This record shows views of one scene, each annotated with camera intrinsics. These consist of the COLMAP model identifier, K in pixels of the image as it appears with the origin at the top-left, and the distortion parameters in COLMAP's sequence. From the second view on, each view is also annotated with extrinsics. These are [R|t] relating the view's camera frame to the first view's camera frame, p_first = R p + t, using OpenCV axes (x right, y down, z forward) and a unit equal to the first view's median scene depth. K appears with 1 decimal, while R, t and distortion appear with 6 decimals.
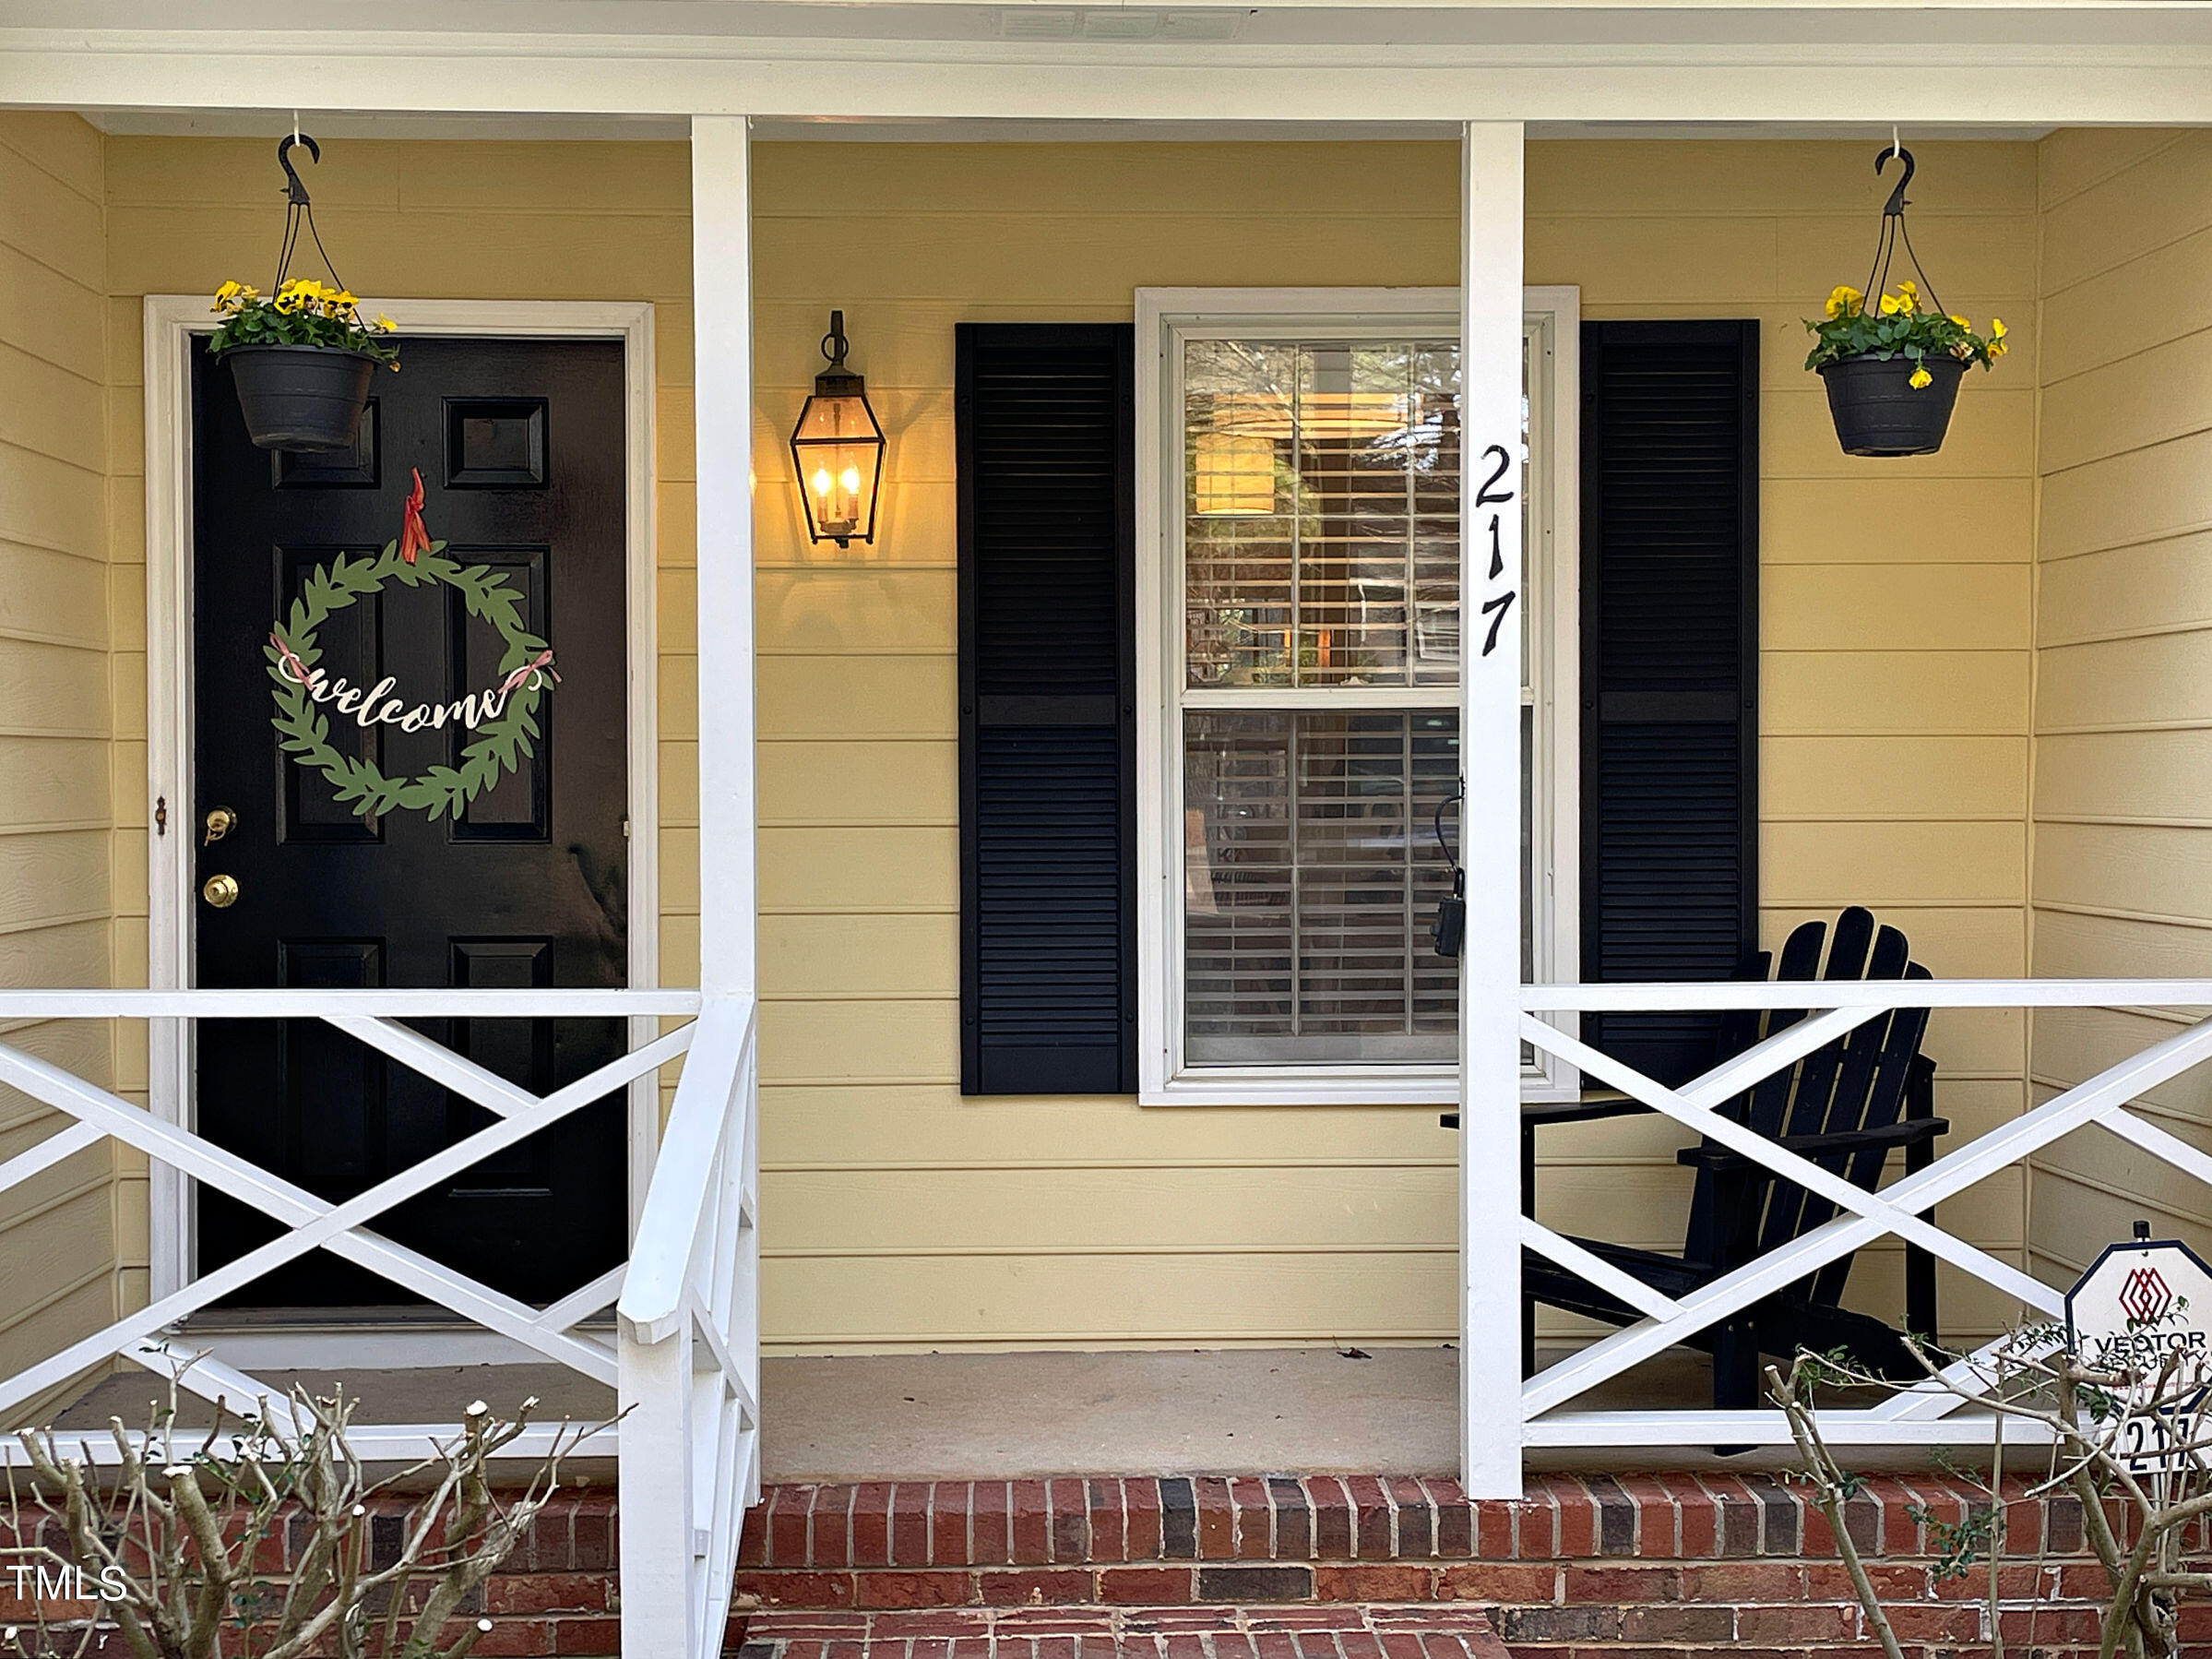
lens RADIAL K [[2965.7, 0, 1104.7], [0, 2965.7, 830.4], [0, 0, 1]] dist [0.084688, 0.000000]
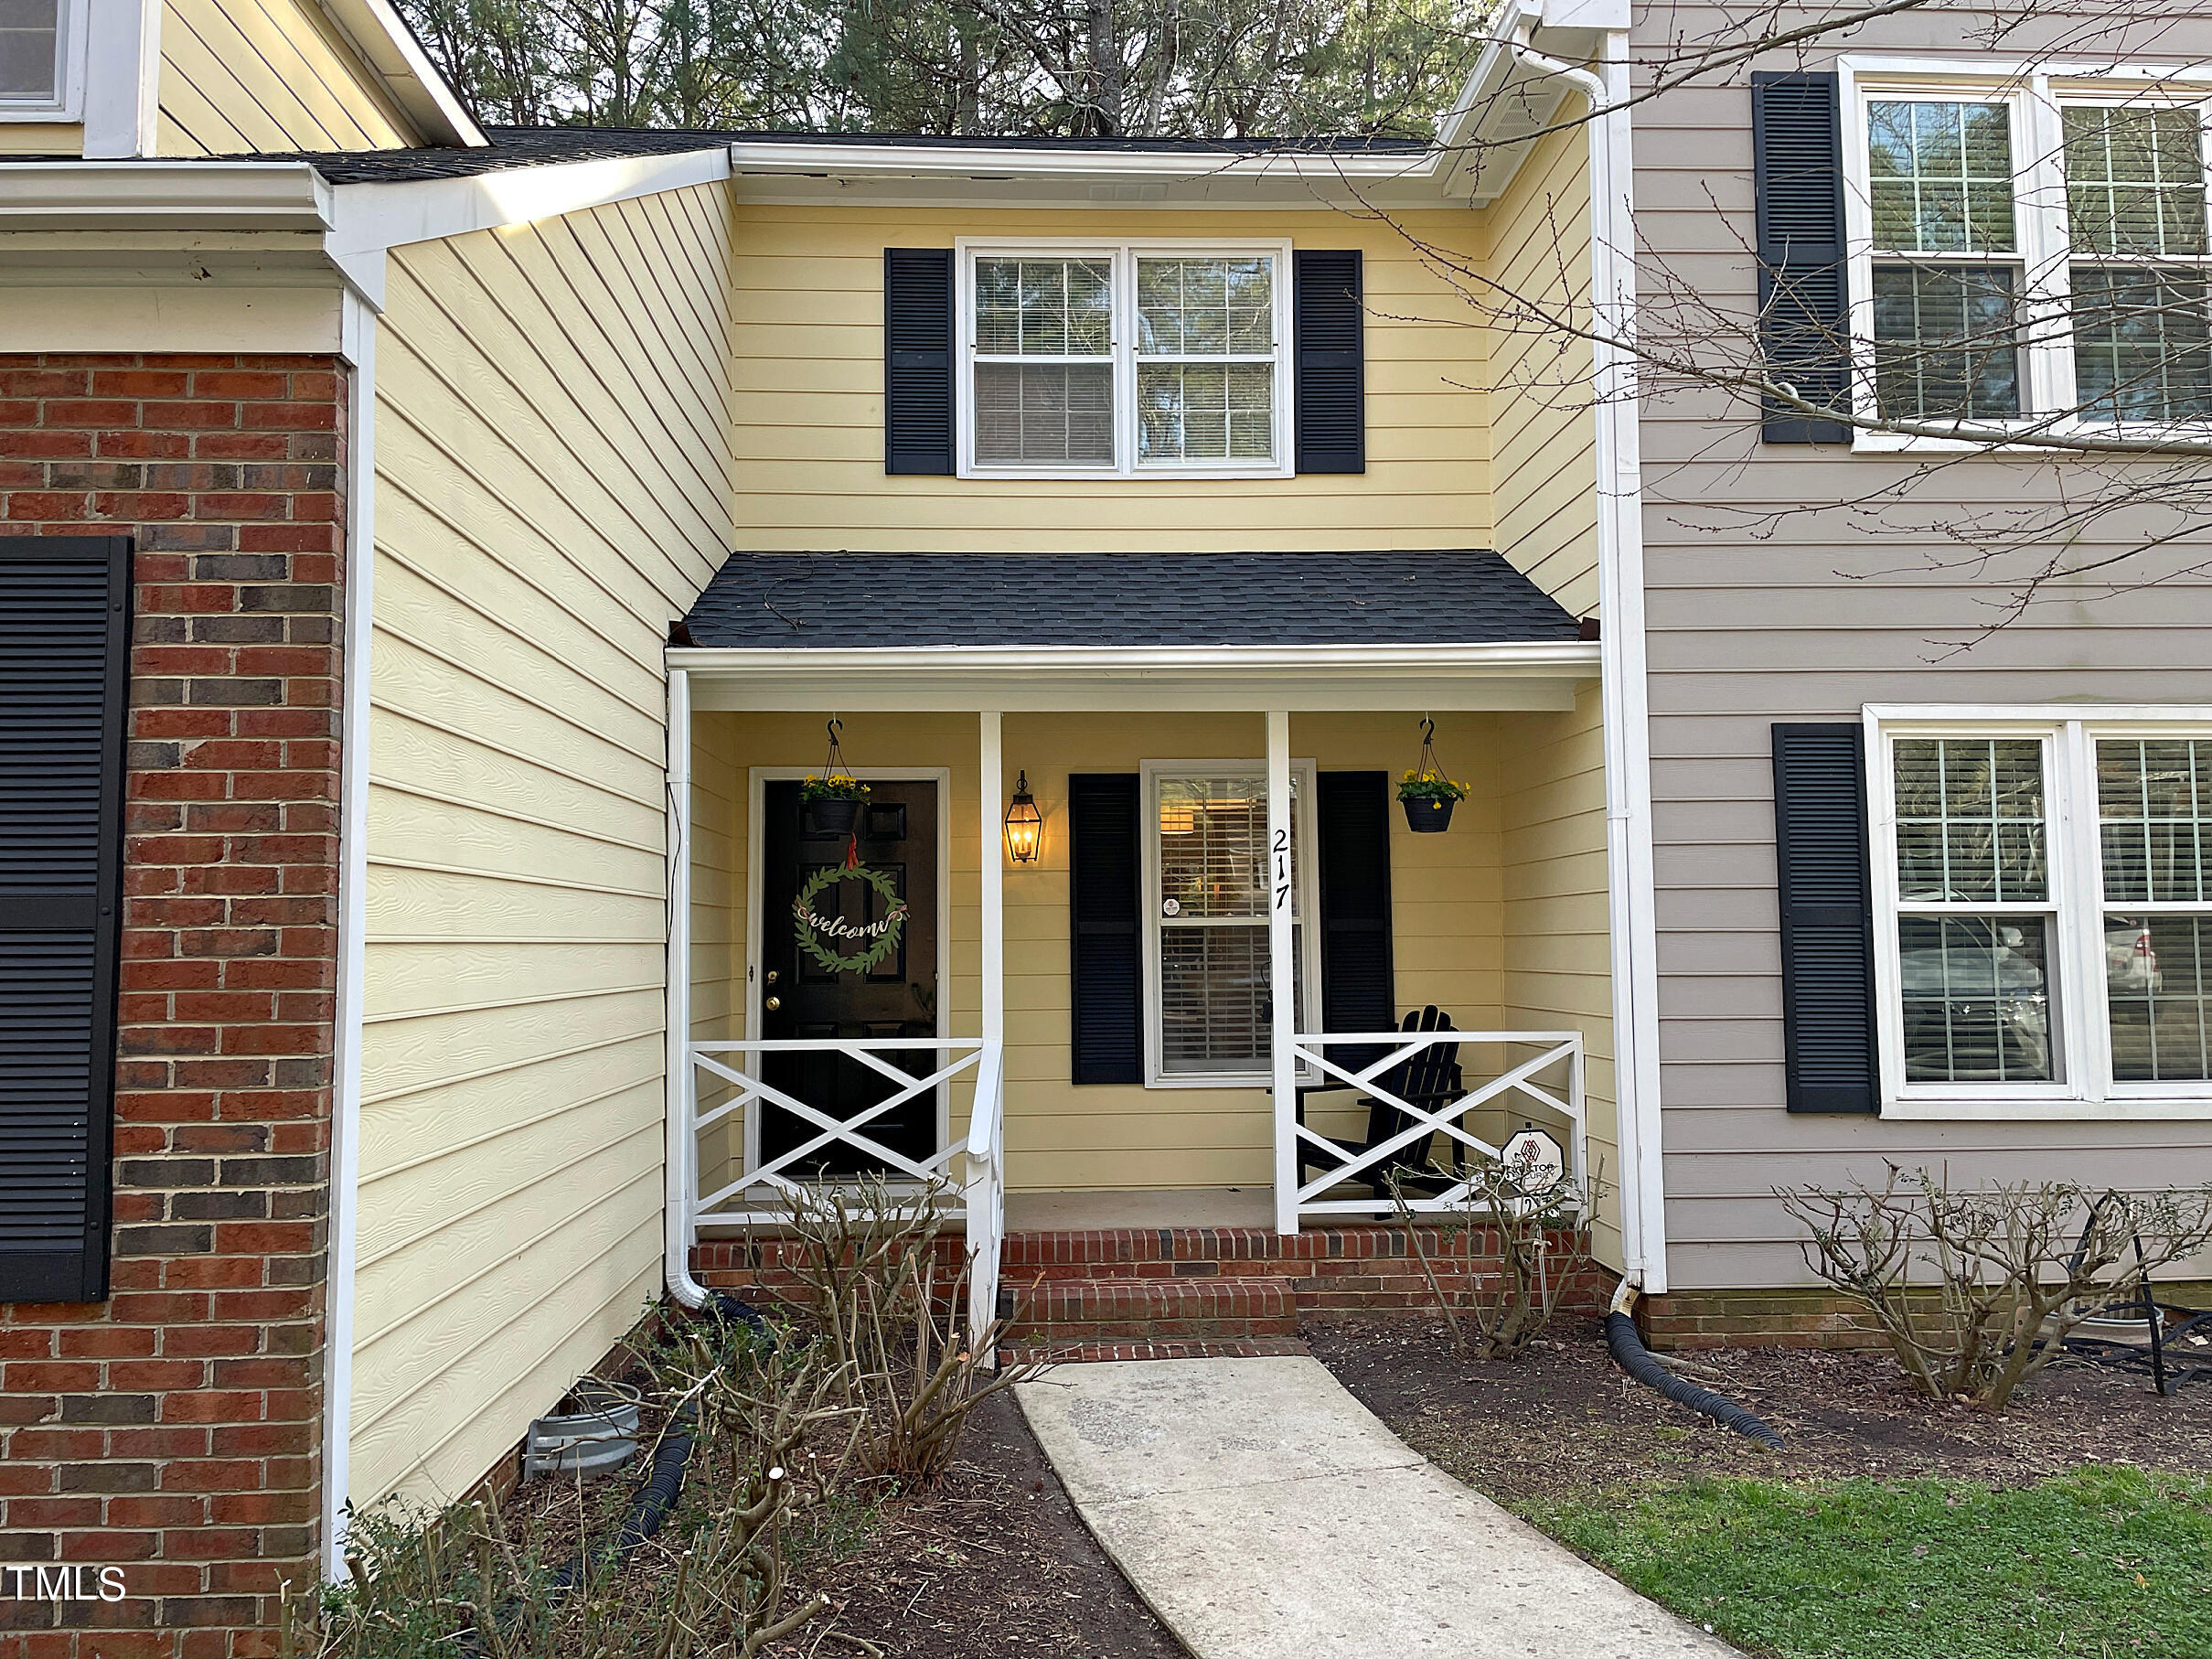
lens RADIAL K [[1677.8, 0, 1106.6], [0, 1677.8, 823.1], [0, 0, 1]] dist [0.078167, 0.000441]
pose [[0.999931, -0.006701, 0.009656, -0.035036], [0.007541, 0.995935, -0.089754, -0.001267], [-0.009015, 0.089821, 0.995917, -0.444585]]
